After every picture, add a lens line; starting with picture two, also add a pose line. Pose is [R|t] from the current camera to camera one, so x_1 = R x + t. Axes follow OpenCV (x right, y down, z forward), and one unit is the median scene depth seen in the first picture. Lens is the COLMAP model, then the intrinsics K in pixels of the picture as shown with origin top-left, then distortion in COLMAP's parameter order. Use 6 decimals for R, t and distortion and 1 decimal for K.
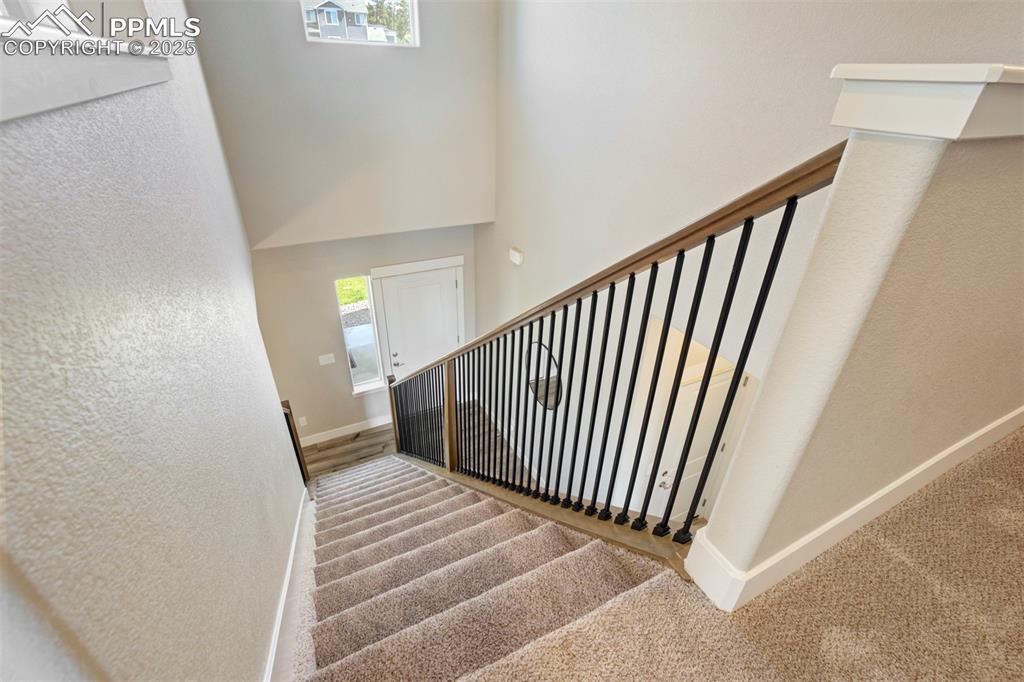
lens RADIAL K [[477.8, 0, 512.9], [0, 477.8, 343.8], [0, 0, 1]] dist [-0.026401, 0.011960]
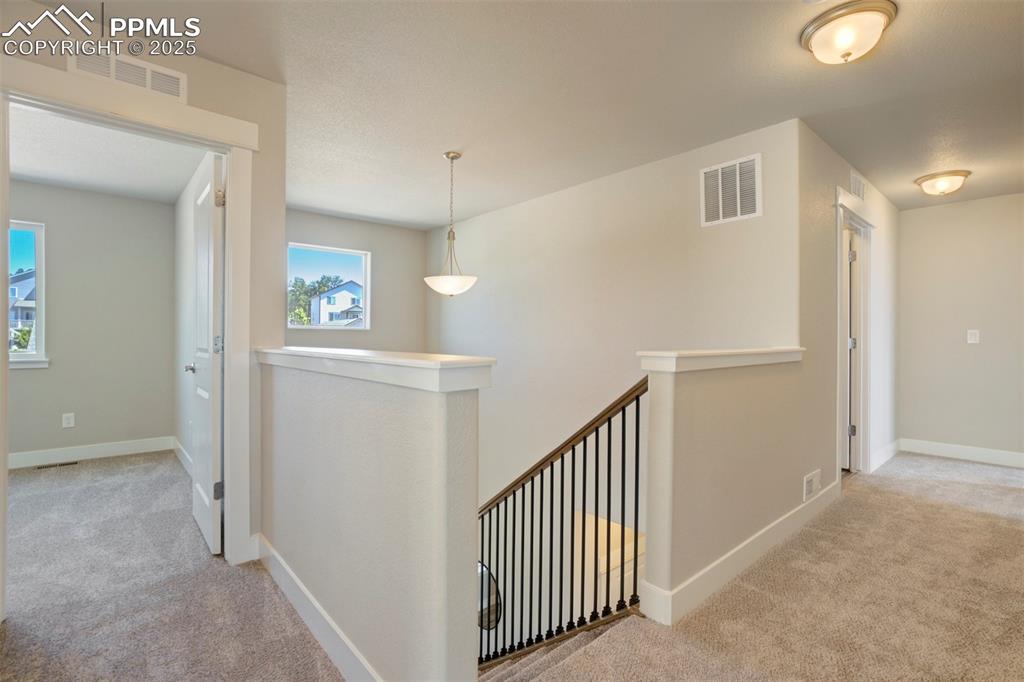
lens RADIAL K [[477.8, 0, 514.5], [0, 477.8, 338.8], [0, 0, 1]] dist [-0.026401, 0.011960]
pose [[0.972690, -0.034895, 0.229470, -0.537819], [0.142984, 0.868857, -0.473965, 0.468559], [-0.182838, 0.493832, 0.850118, -1.043384]]
